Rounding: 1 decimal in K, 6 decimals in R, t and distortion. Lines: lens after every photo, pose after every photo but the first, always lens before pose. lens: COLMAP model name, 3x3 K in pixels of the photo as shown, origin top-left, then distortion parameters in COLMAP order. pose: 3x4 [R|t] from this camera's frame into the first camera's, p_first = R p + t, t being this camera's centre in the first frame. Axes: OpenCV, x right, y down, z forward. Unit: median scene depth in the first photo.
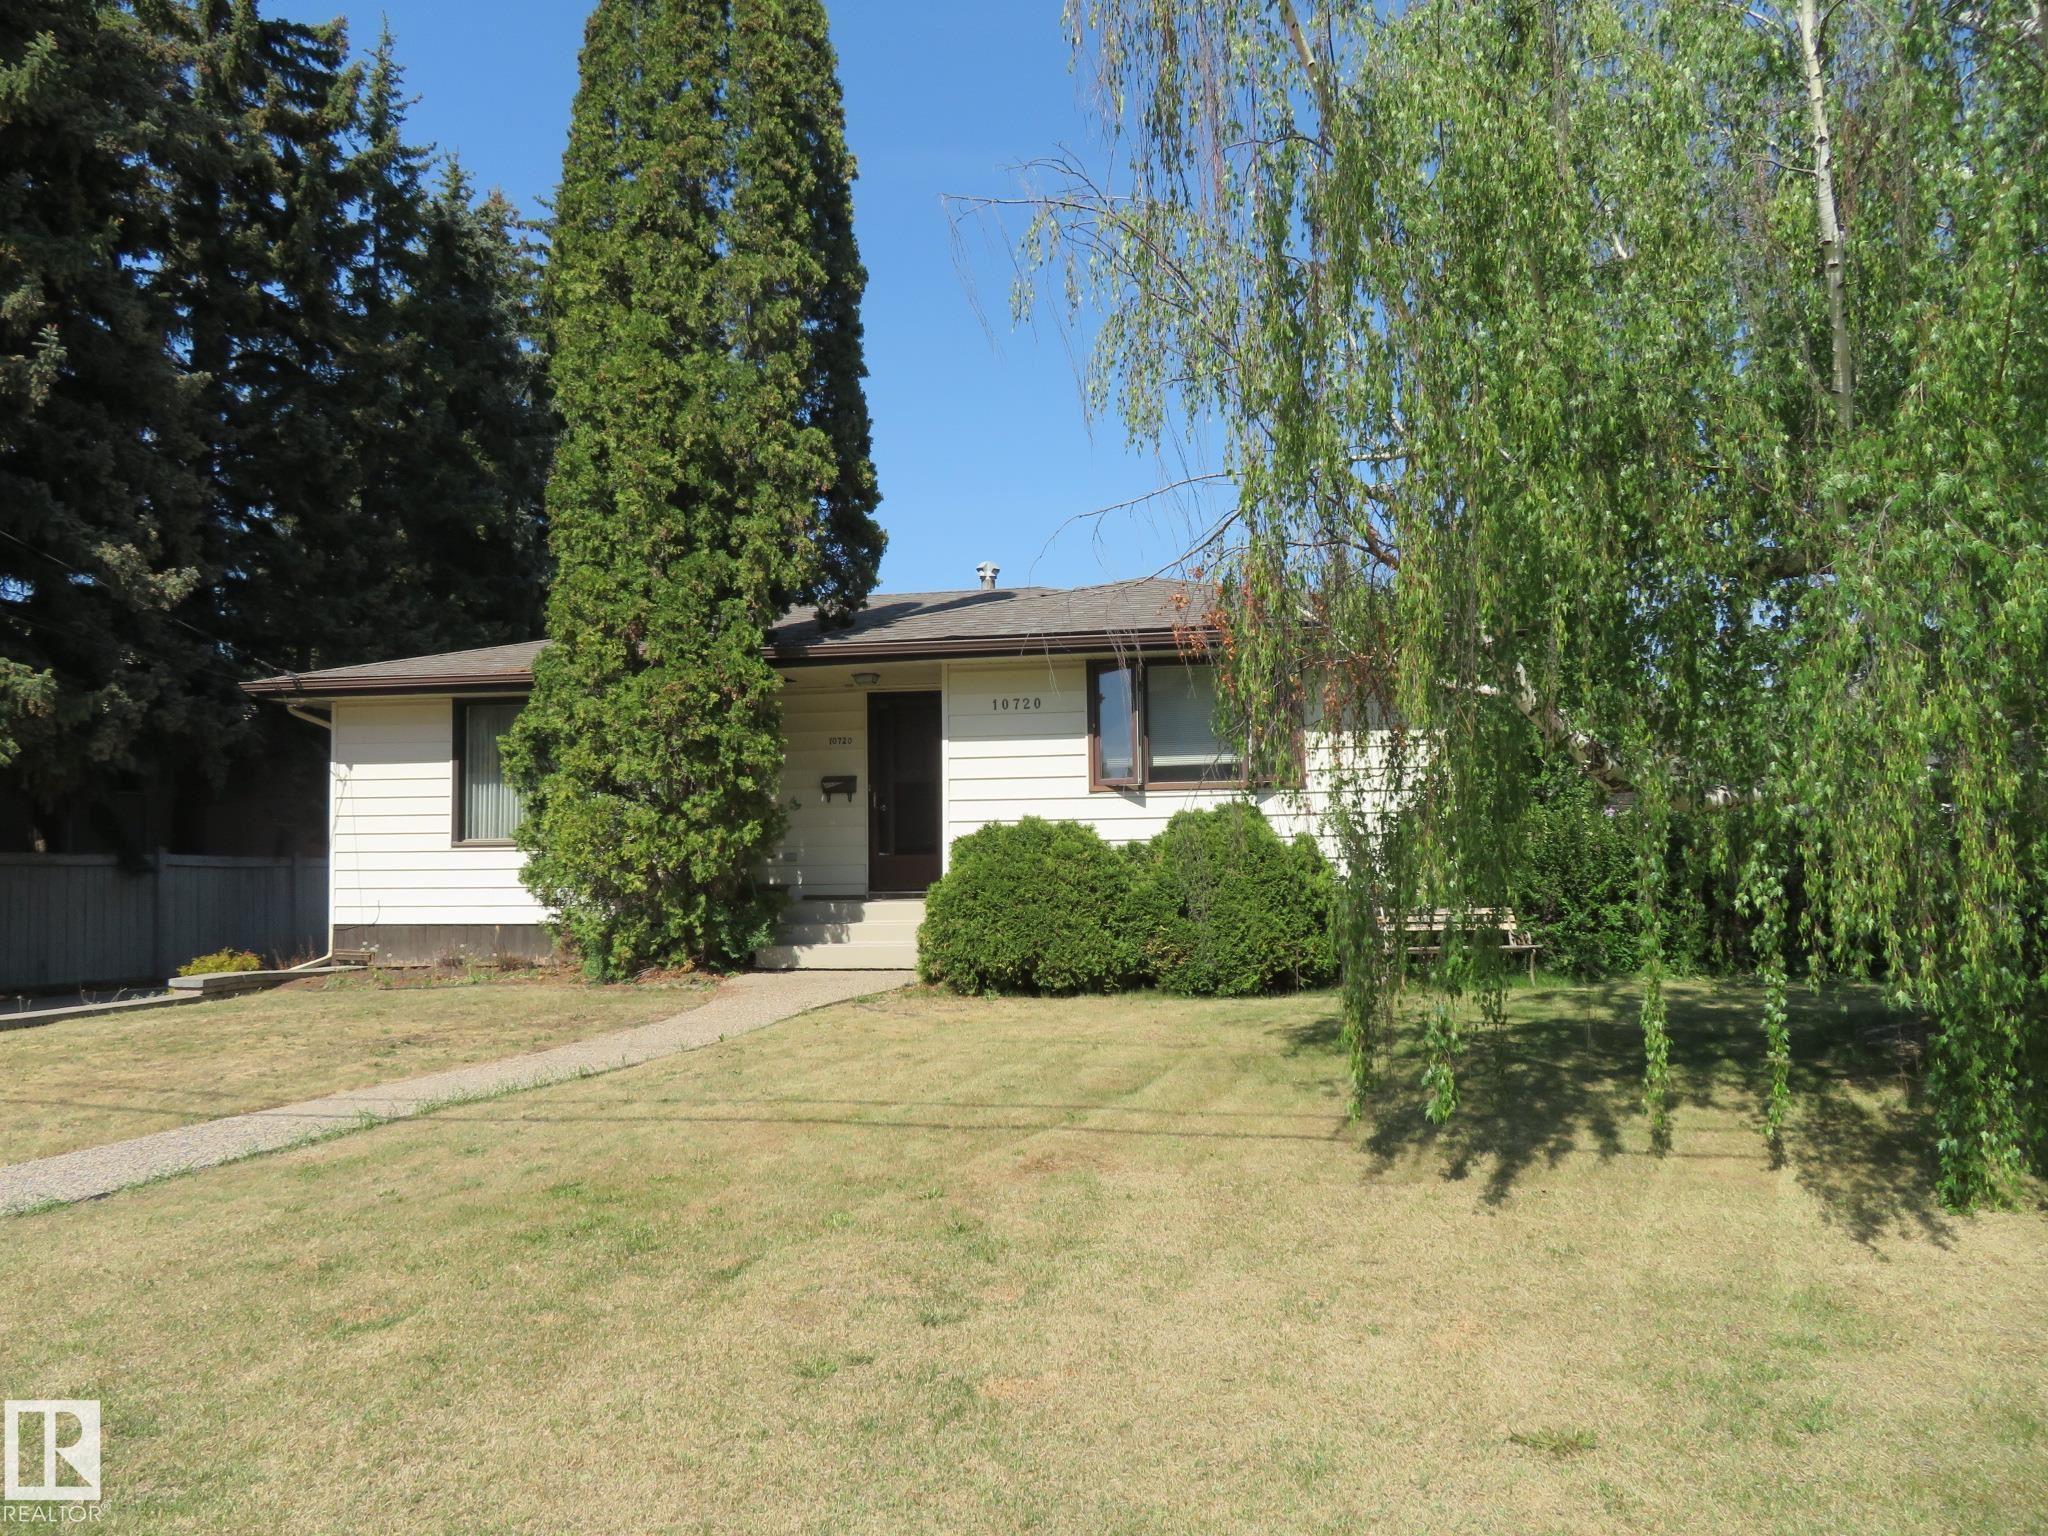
lens RADIAL K [[1456.9, 0, 1018.2], [0, 1456.9, 773.5], [0, 0, 1]] dist [-0.001721, -0.002205]
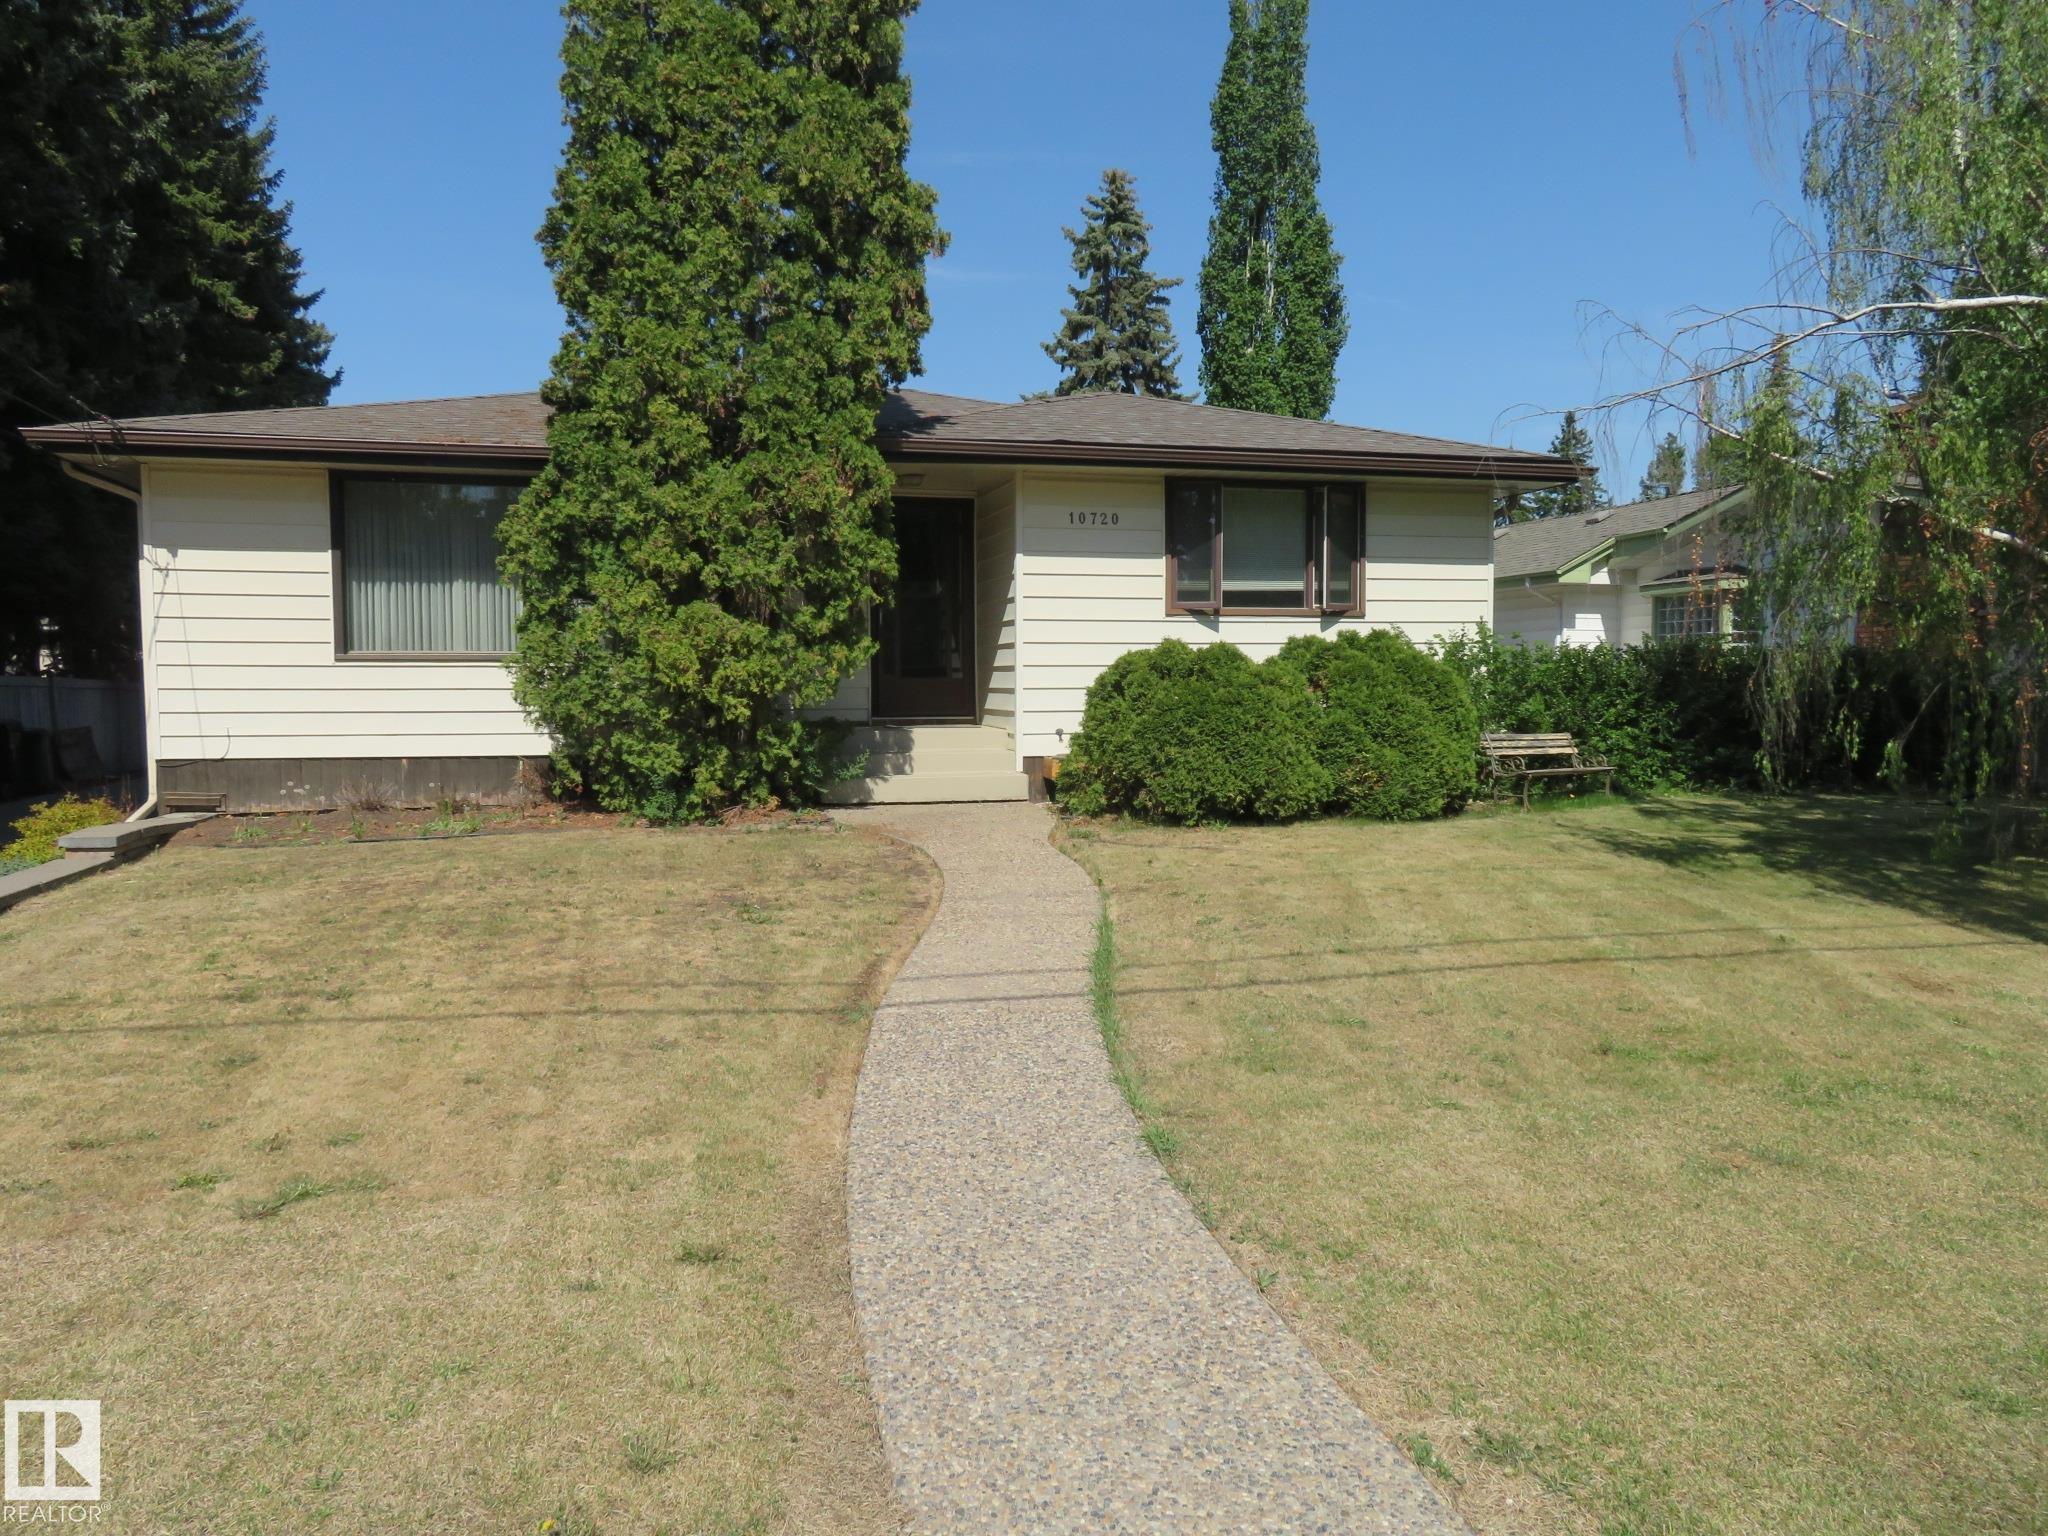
lens RADIAL K [[1456.9, 0, 1022.6], [0, 1456.9, 759.5], [0, 0, 1]] dist [-0.001721, -0.002205]
pose [[0.914872, -0.011127, 0.403590, -0.428204], [-0.033371, 0.994116, 0.103054, 0.011500], [-0.402362, -0.107749, 0.909118, 0.150048]]
